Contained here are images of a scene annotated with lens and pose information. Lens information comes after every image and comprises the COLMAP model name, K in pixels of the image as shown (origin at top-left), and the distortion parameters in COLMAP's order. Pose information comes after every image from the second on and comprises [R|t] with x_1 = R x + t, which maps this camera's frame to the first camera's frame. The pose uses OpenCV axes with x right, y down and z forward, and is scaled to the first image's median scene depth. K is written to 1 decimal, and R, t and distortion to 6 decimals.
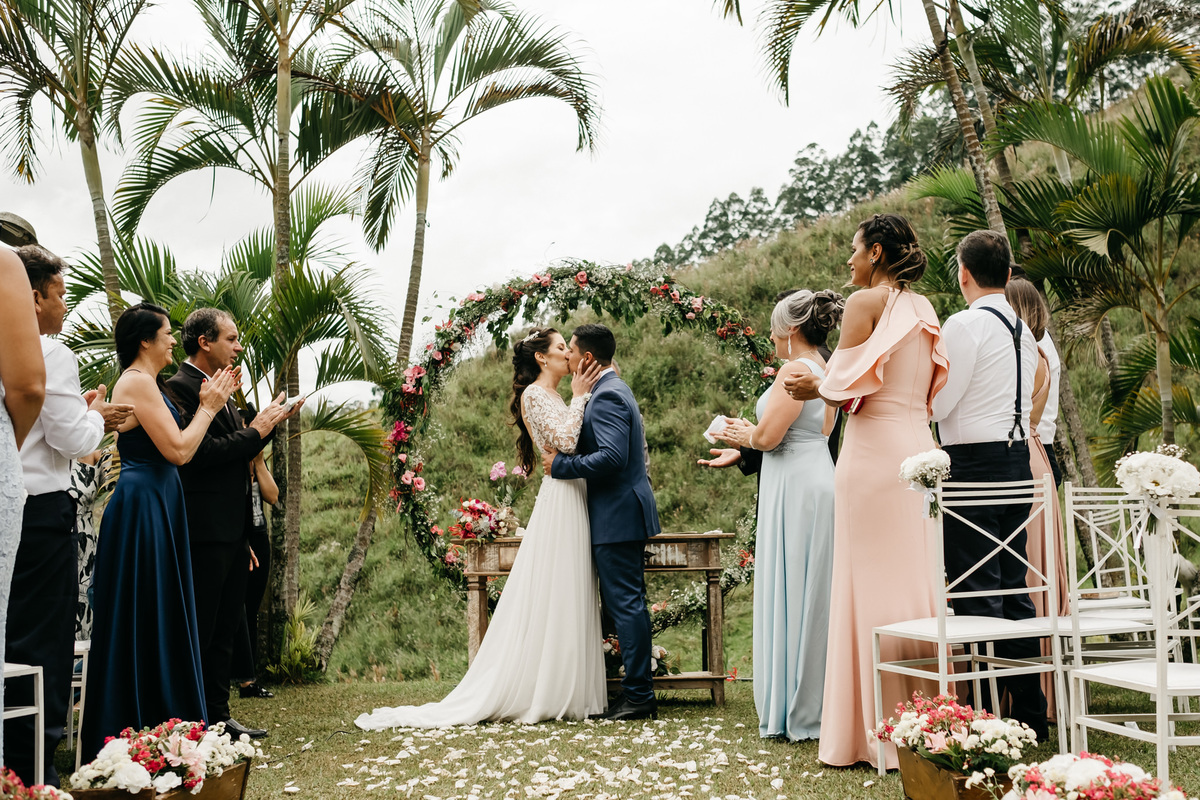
lens RADIAL K [[1335.3, 0, 671.2], [0, 1335.3, 402.7], [0, 0, 1]] dist [-0.011606, 0.020798]
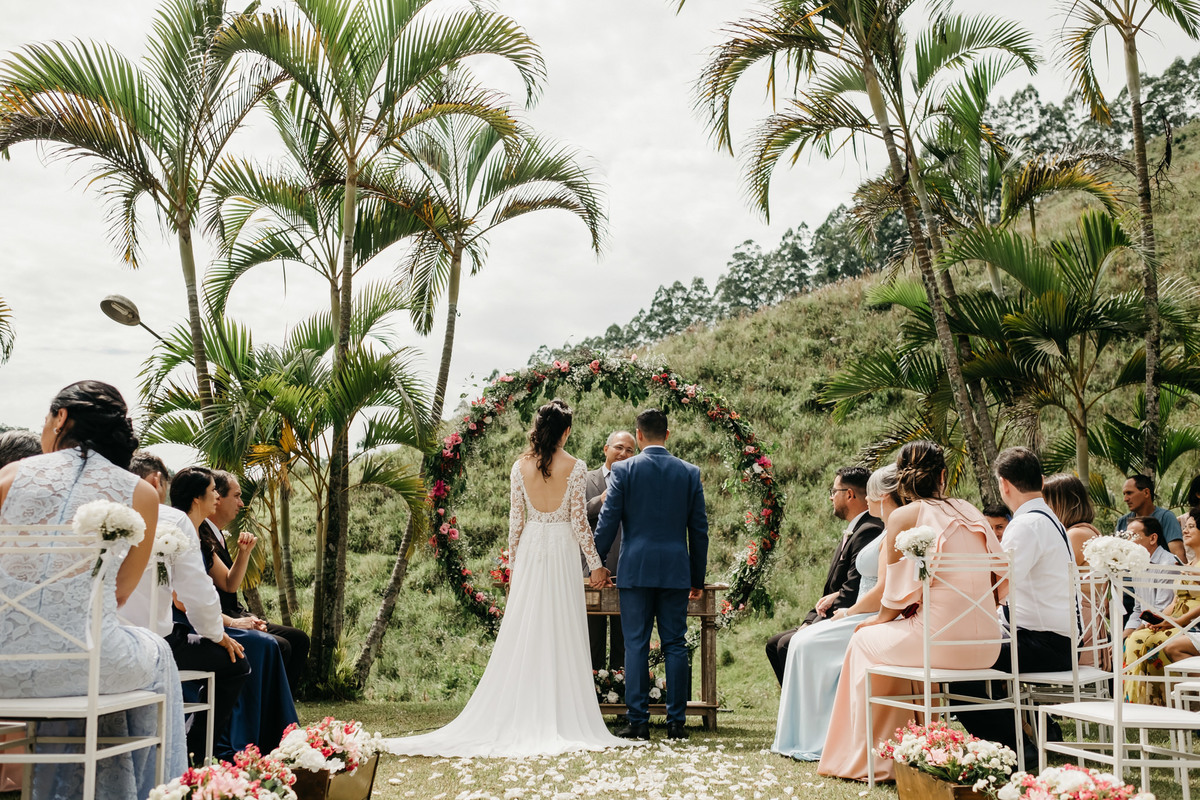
lens RADIAL K [[1192.4, 0, 599.9], [0, 1192.4, 420.7], [0, 0, 1]] dist [0.010172, 0.000838]
pose [[0.999297, 0.035573, -0.011871, -0.048173], [-0.035987, 0.998680, -0.036648, -0.005465], [0.010551, 0.037050, 0.999258, -0.062259]]
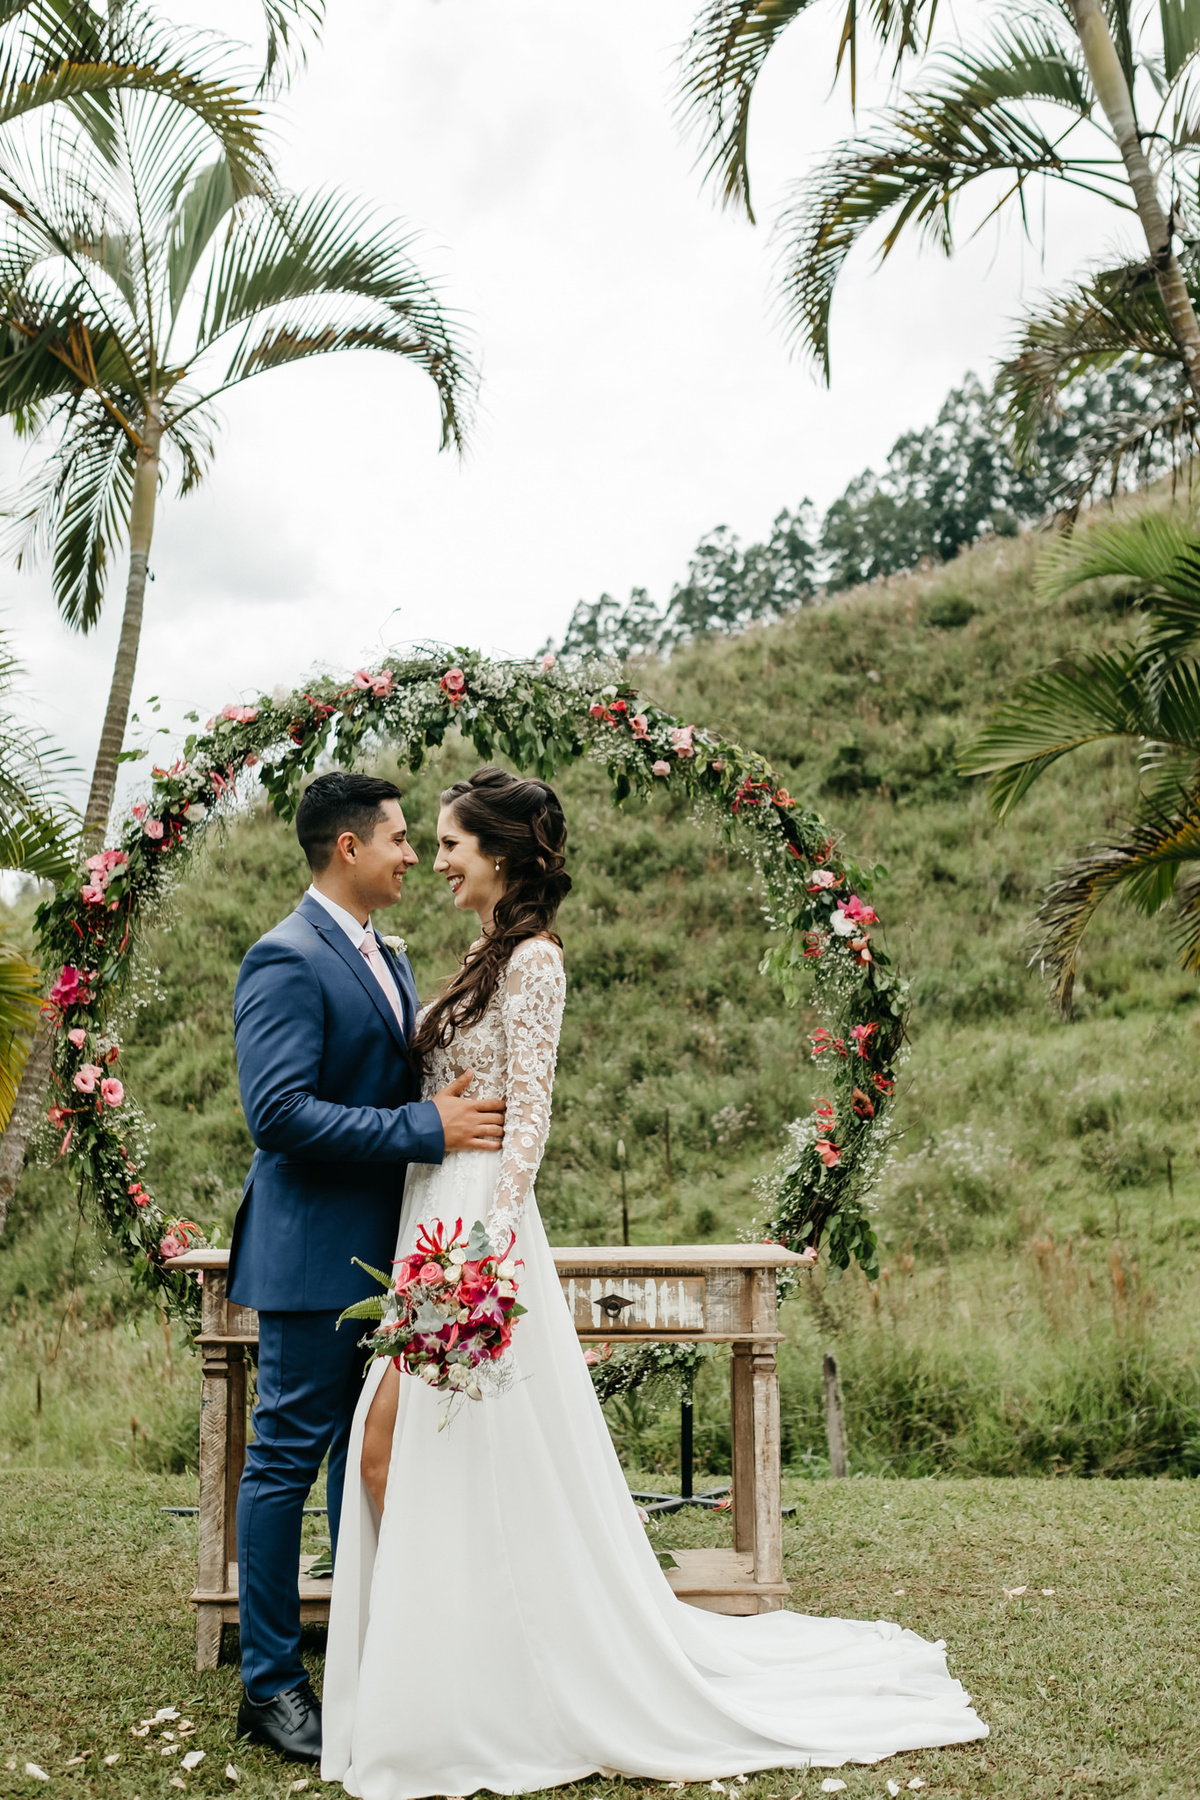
lens RADIAL K [[1842.3, 0, 600.0], [0, 1842.3, 900.0], [0, 0, 1]] dist [0.049499, -0.293687]
pose [[0.998404, 0.026710, 0.049763, -0.044387], [-0.027164, 0.999595, 0.008470, -0.019254], [-0.049517, -0.009808, 0.998725, 0.307705]]
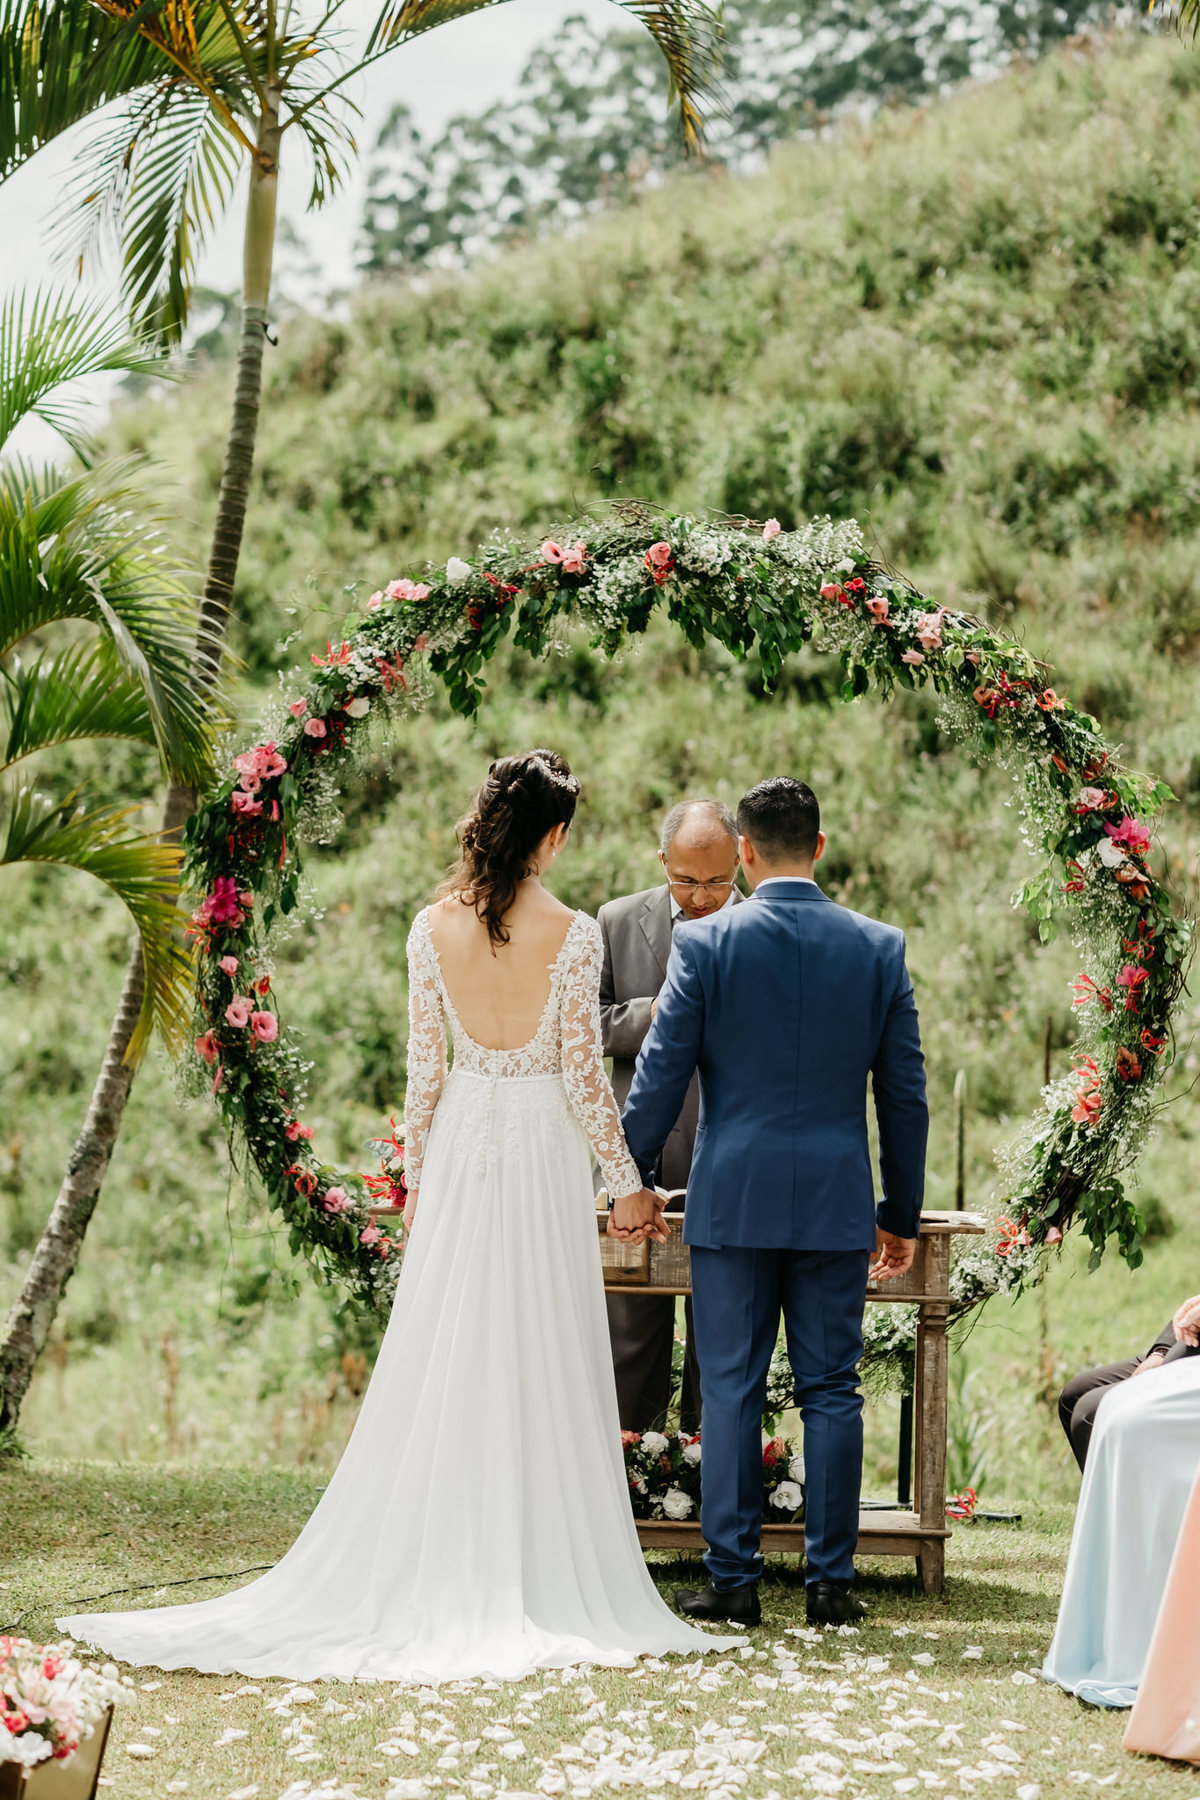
lens RADIAL K [[4381.1, 0, 600.0], [0, 4381.1, 900.0], [0, 0, 1]] dist [0.101648, -0.205844]
pose [[0.997633, 0.049899, -0.047312, -0.014708], [-0.044387, 0.992812, 0.111150, -0.138008], [0.052518, -0.108787, 0.992677, -0.387197]]
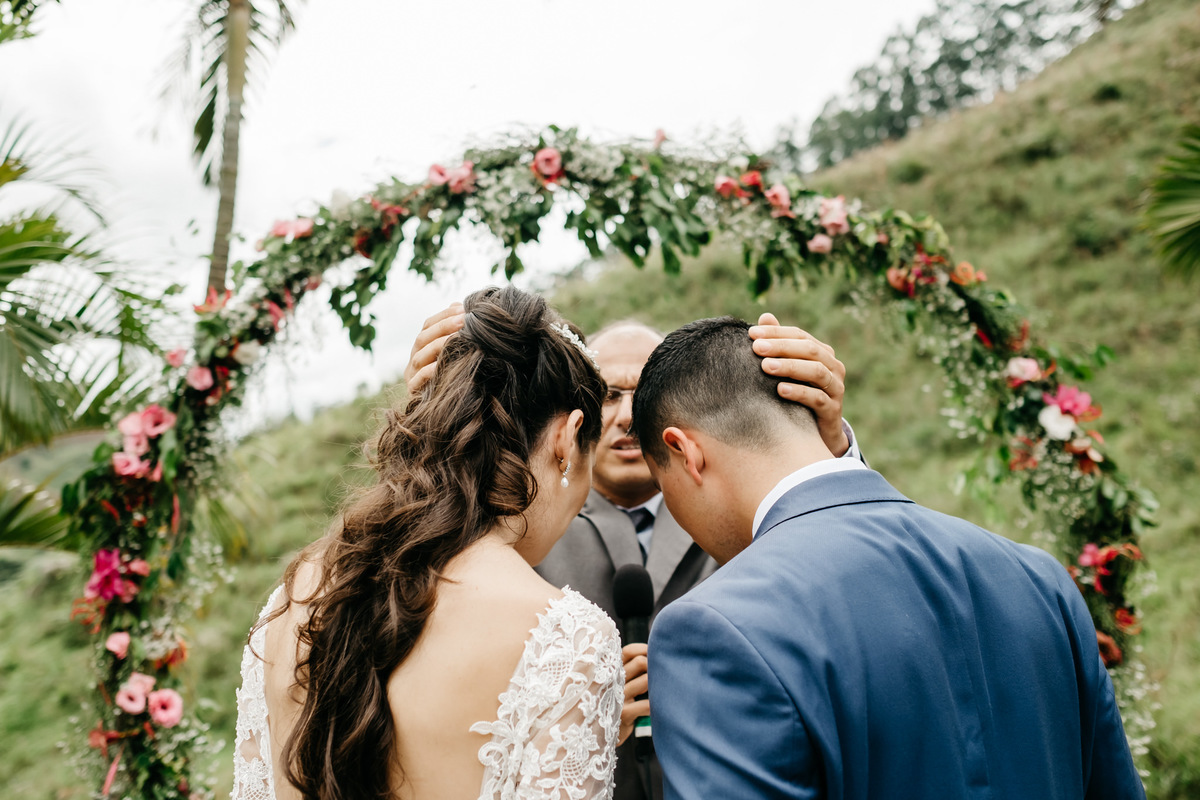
lens RADIAL K [[1111.7, 0, 600.0], [0, 1111.7, 400.0], [0, 0, 1]] dist [-0.050686, -0.001079]
pose [[0.998279, -0.054840, -0.020755, -0.047915], [0.055222, 0.998306, 0.018297, -0.027491], [0.019717, -0.019412, 0.999617, 0.657981]]
